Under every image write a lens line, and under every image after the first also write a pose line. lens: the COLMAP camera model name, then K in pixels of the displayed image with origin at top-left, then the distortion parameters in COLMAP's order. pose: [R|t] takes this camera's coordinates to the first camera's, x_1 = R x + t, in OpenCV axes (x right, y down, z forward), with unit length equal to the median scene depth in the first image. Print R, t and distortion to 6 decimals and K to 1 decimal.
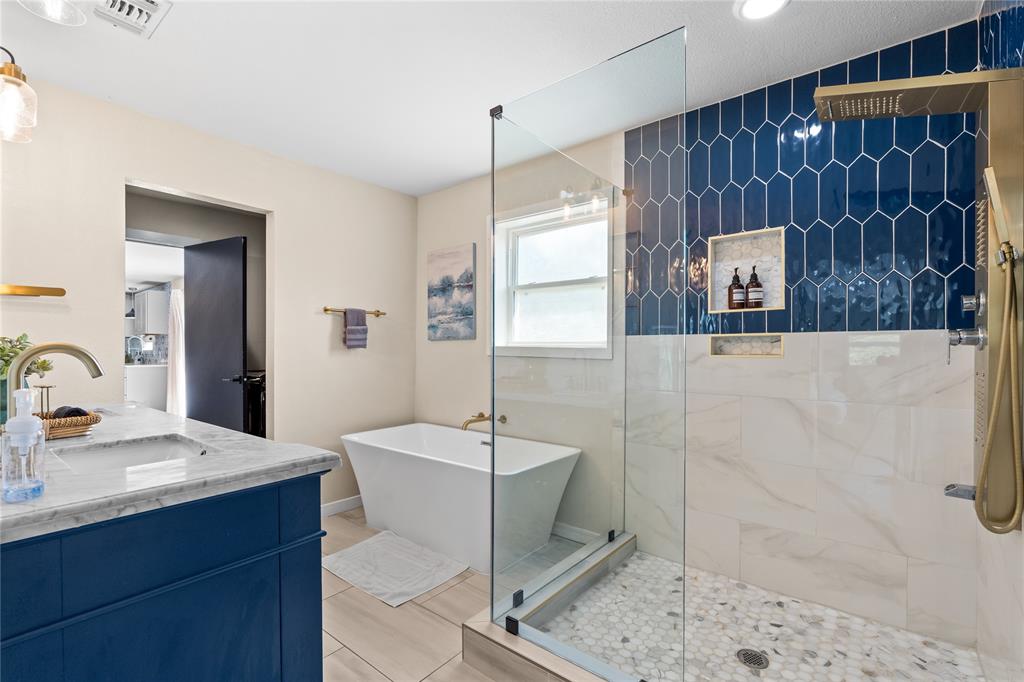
lens RADIAL K [[453.2, 0, 509.6], [0, 453.2, 349.1], [0, 0, 1]] dist [-0.001984, 0.000838]
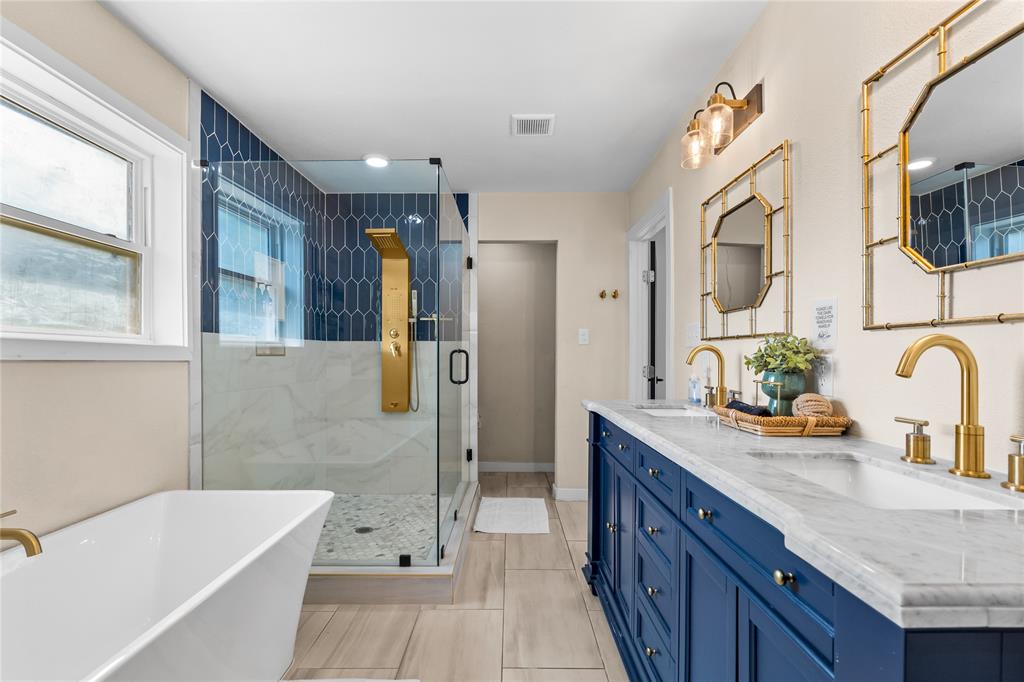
lens RADIAL K [[453.2, 0, 508.5], [0, 453.2, 351.8], [0, 0, 1]] dist [-0.001984, 0.000838]
pose [[-0.621757, 0.006773, 0.783181, -1.107667], [0.005356, 0.999976, -0.004396, 0.018621], [-0.783192, 0.001461, -0.621778, 1.577518]]
